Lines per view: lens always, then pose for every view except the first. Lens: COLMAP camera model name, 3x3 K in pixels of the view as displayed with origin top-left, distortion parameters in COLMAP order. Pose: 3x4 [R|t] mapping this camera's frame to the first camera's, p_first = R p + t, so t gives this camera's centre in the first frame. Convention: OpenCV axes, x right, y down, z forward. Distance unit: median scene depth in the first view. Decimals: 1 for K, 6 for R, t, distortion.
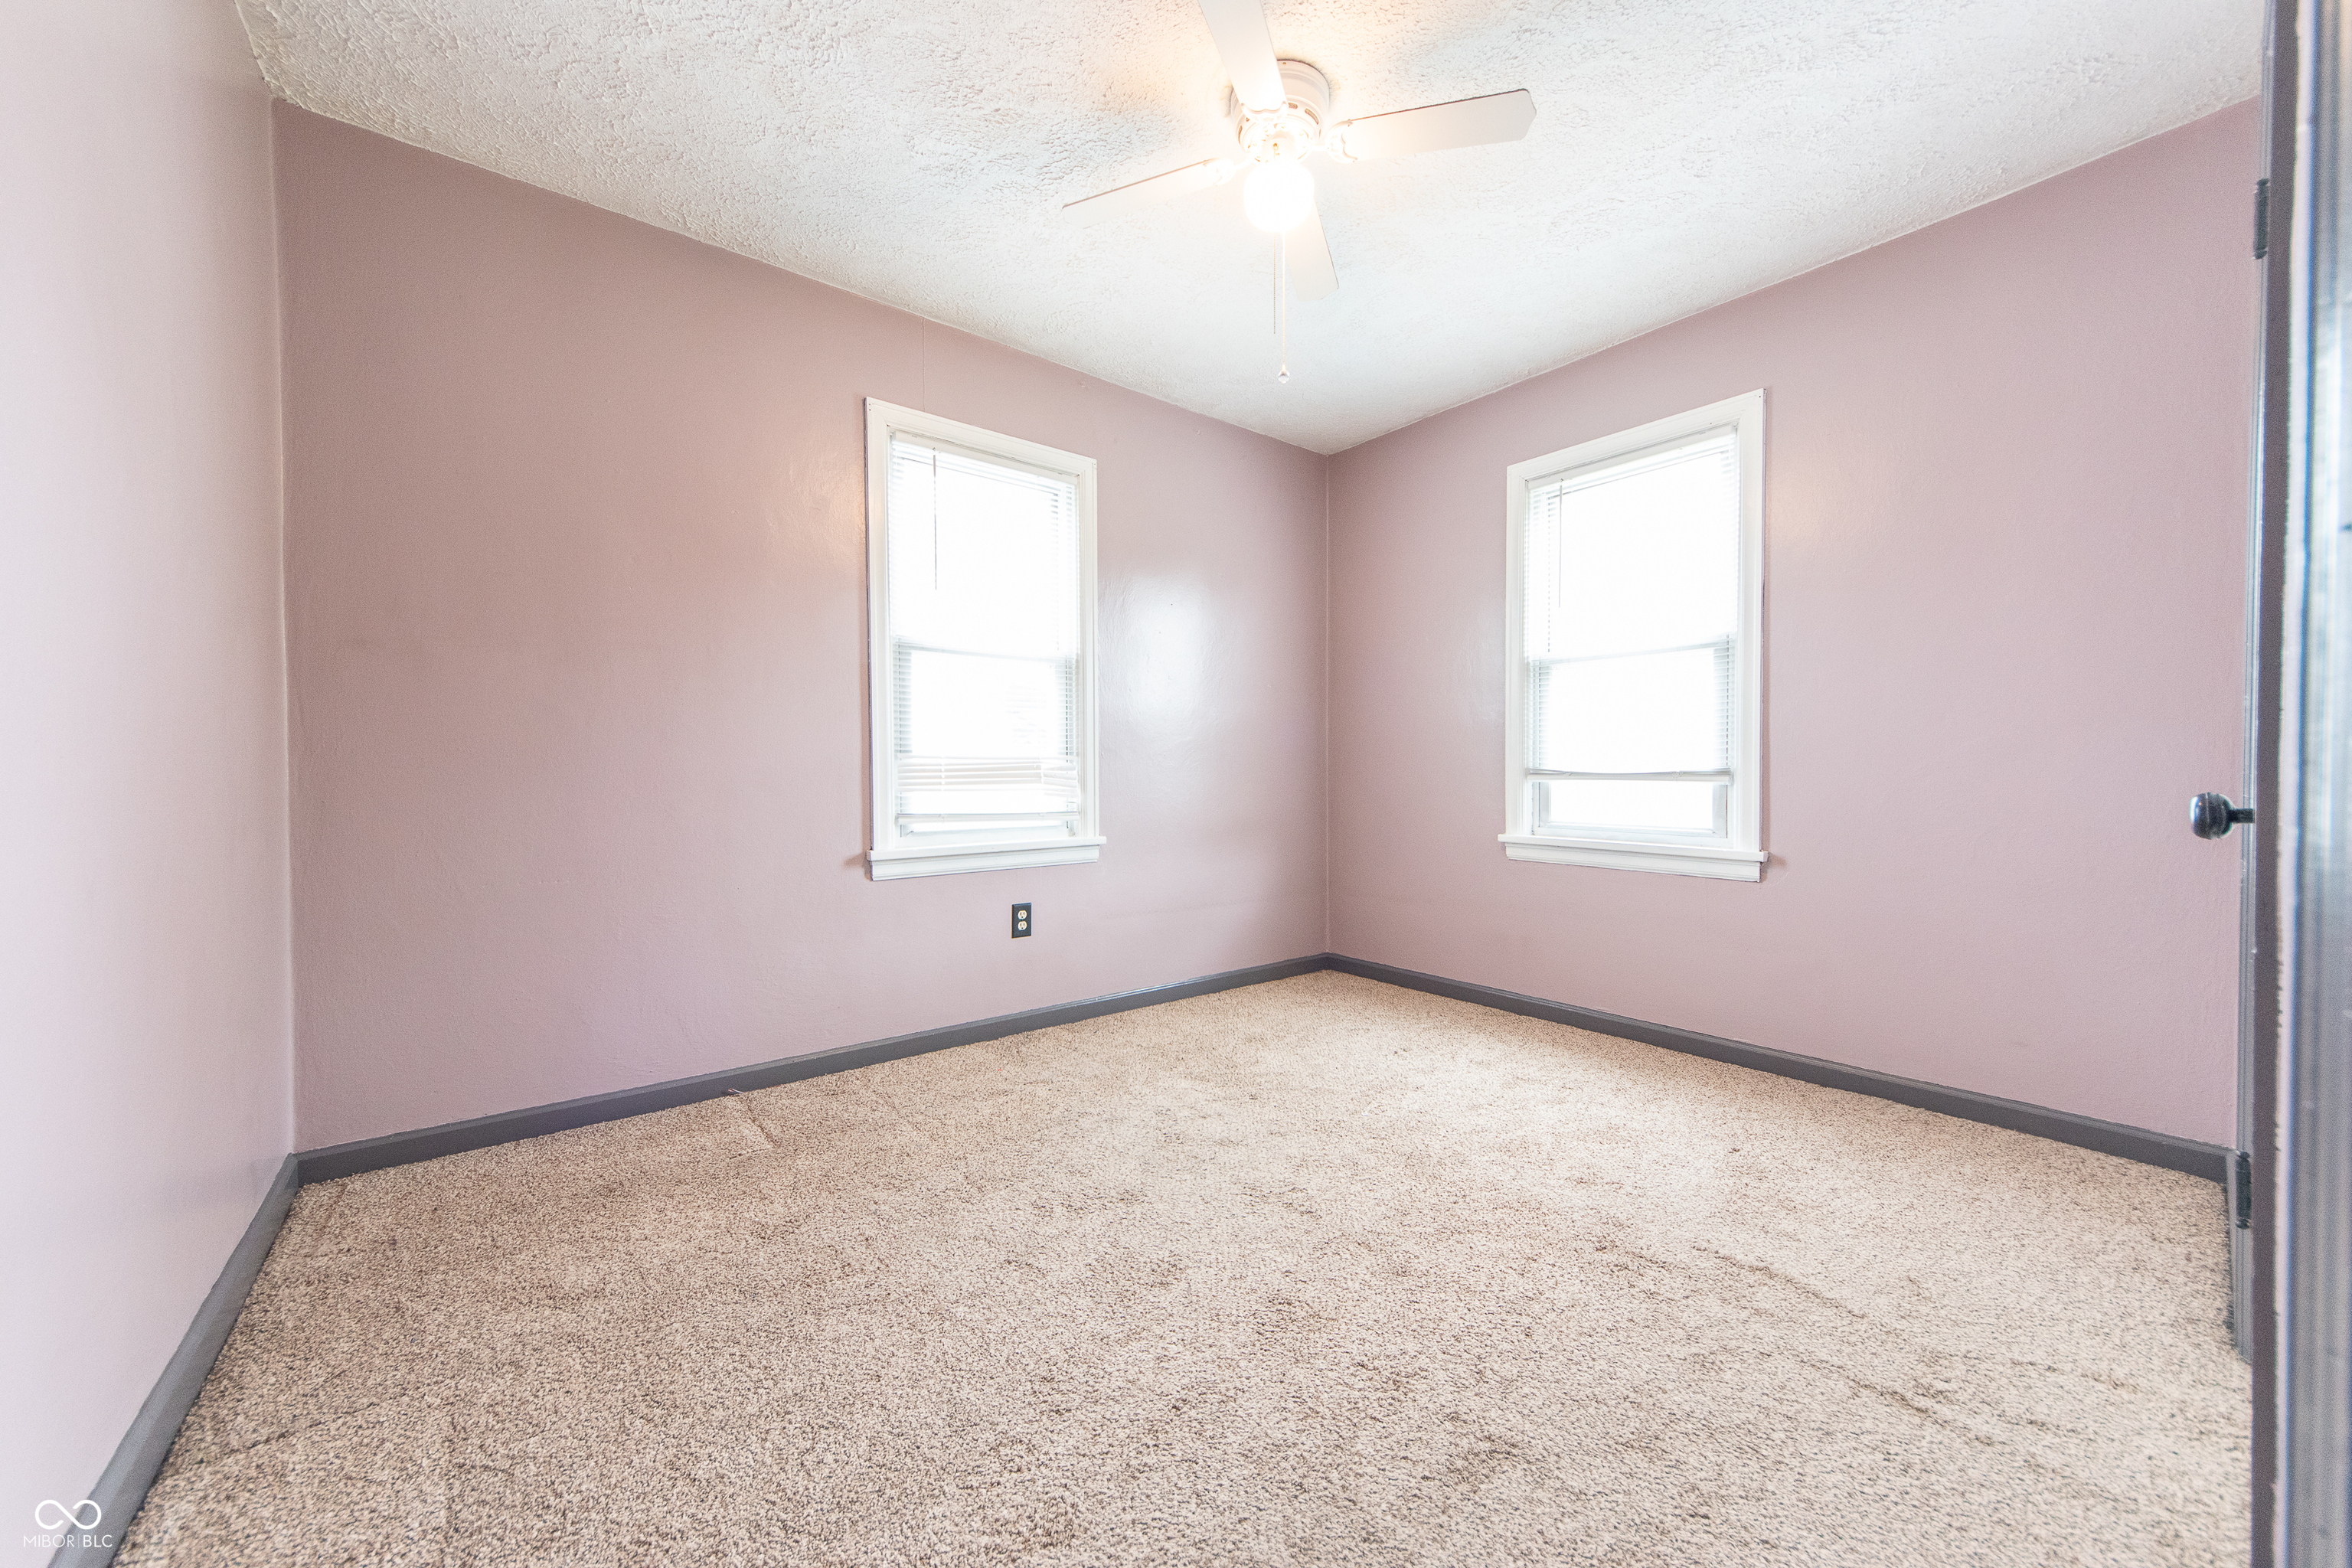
lens RADIAL K [[844.3, 0, 1180.3], [0, 844.3, 784.0], [0, 0, 1]] dist [0.005087, -0.000427]
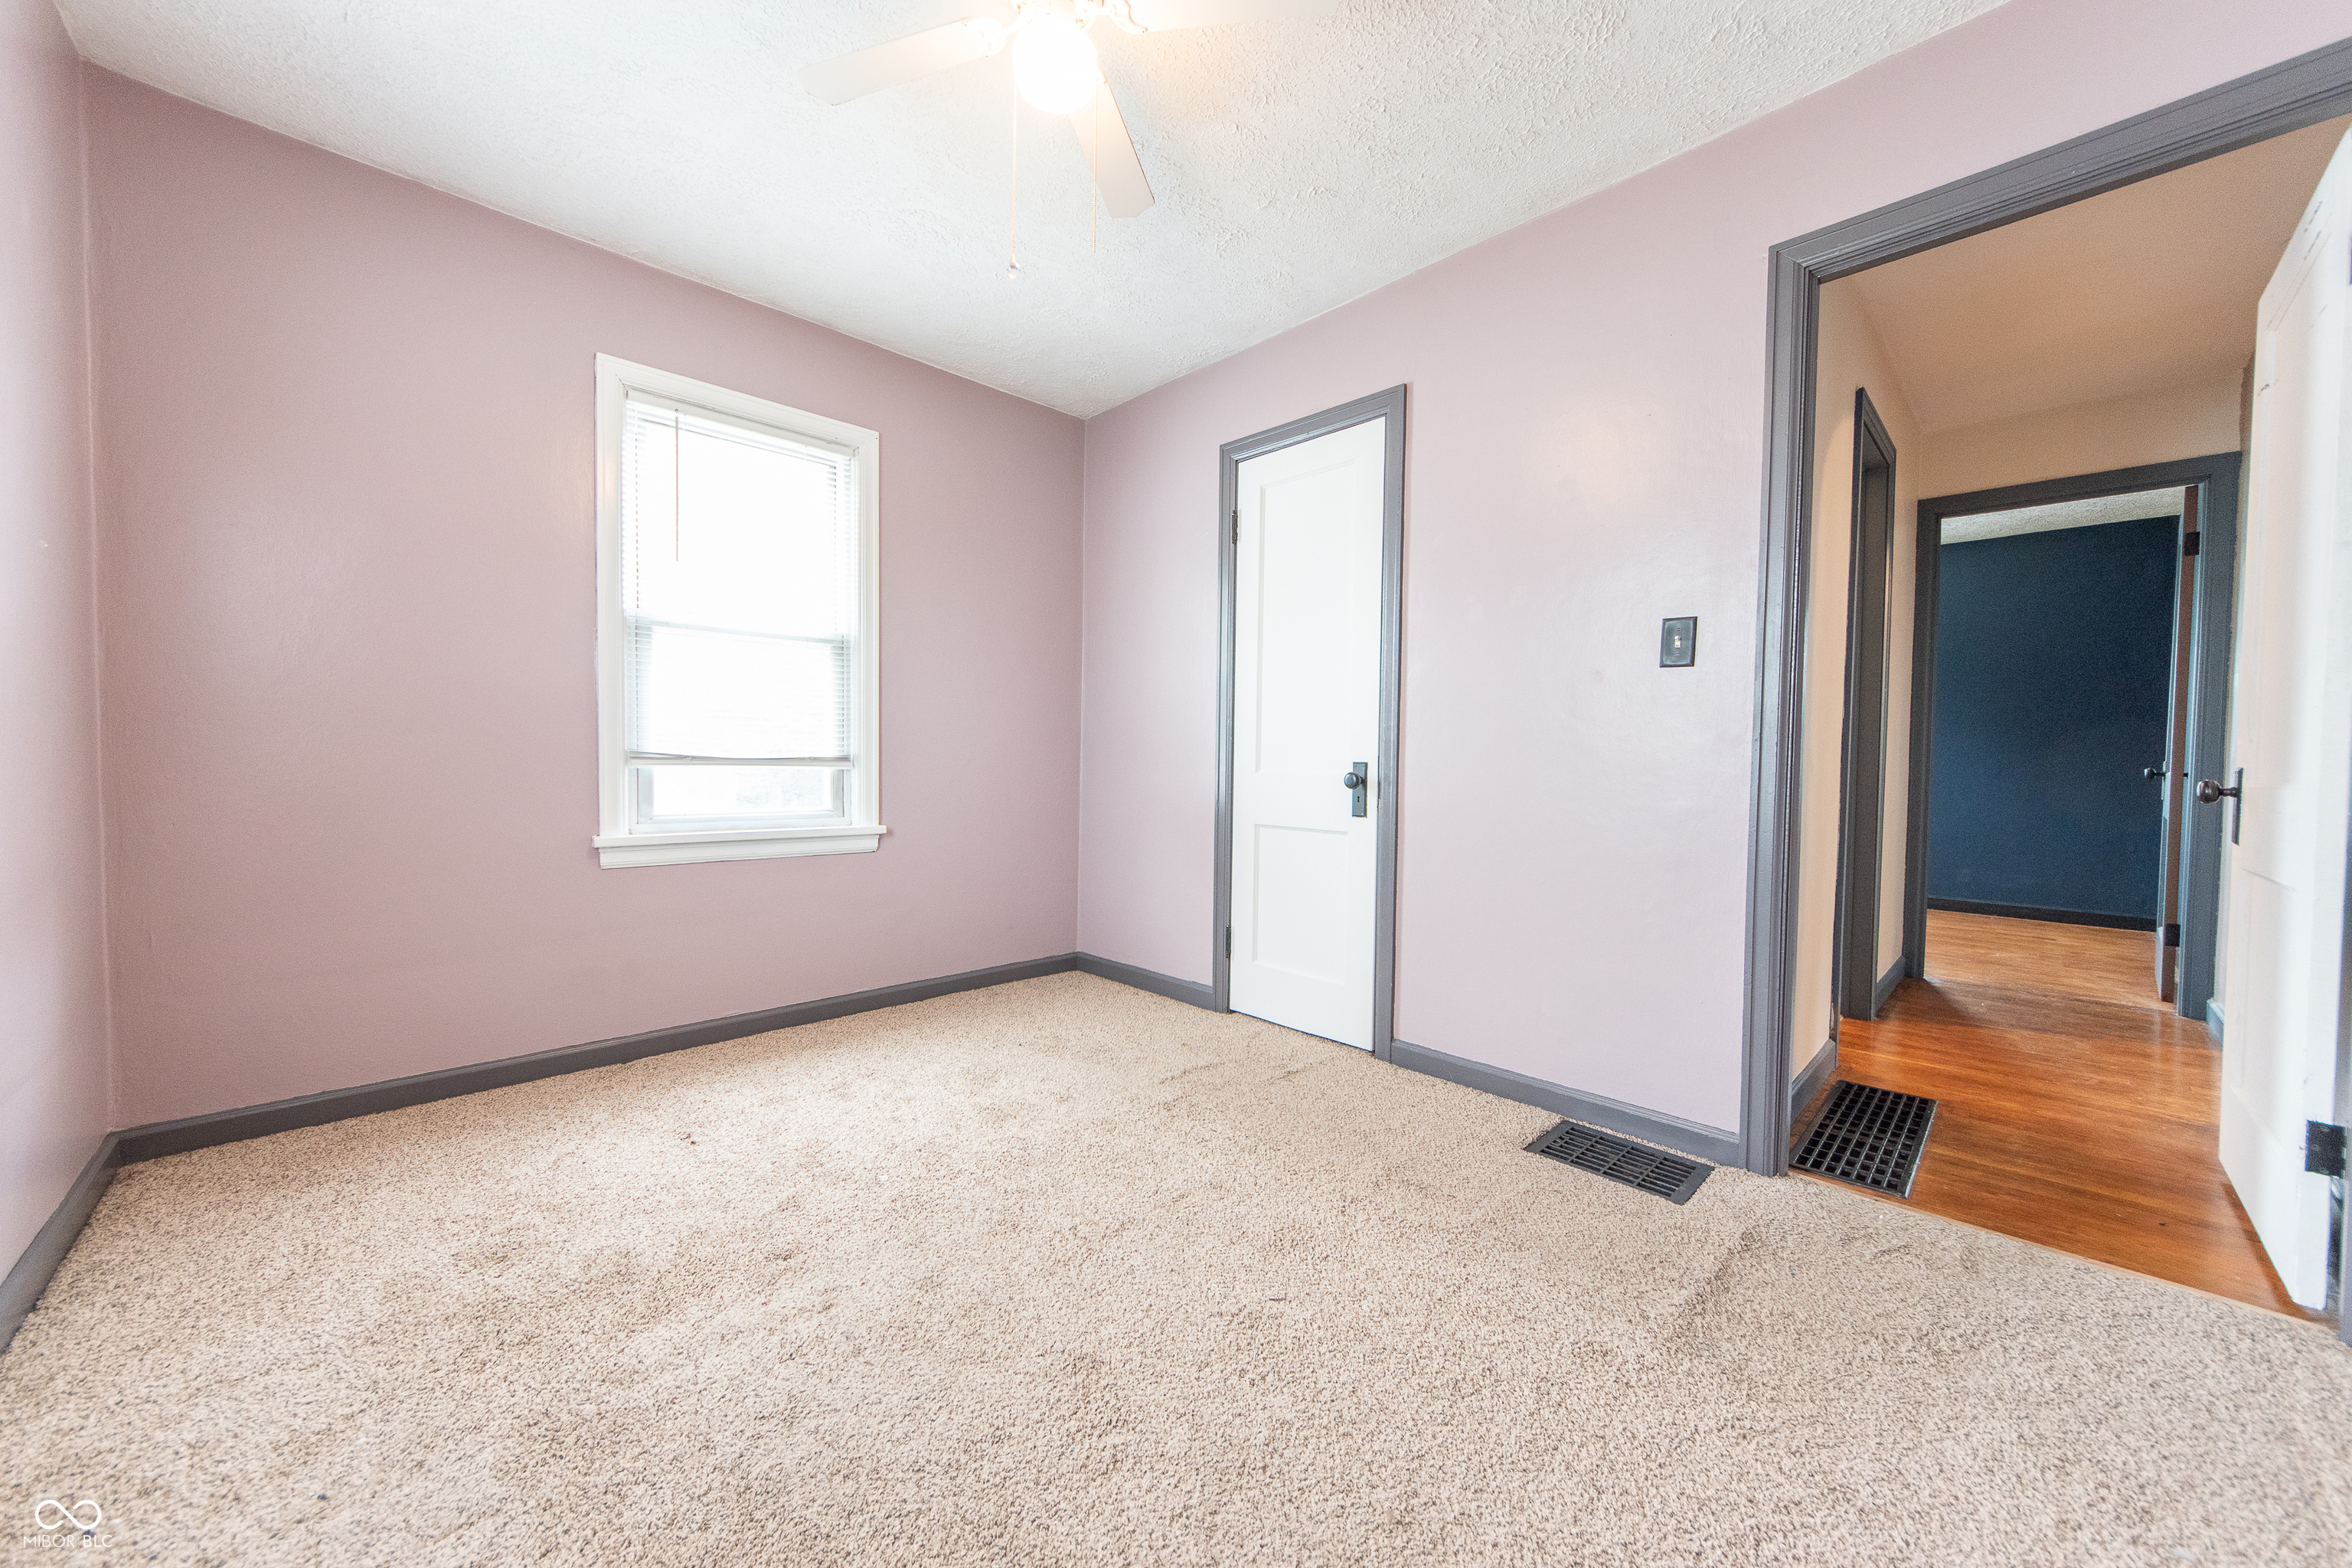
lens RADIAL K [[844.3, 0, 1176.3], [0, 844.3, 776.6], [0, 0, 1]] dist [0.005087, -0.000427]
pose [[-0.095278, -0.015282, 0.995333, -0.503299], [0.004755, 0.999864, 0.015807, -0.004939], [-0.995439, 0.006239, -0.095192, 0.657440]]
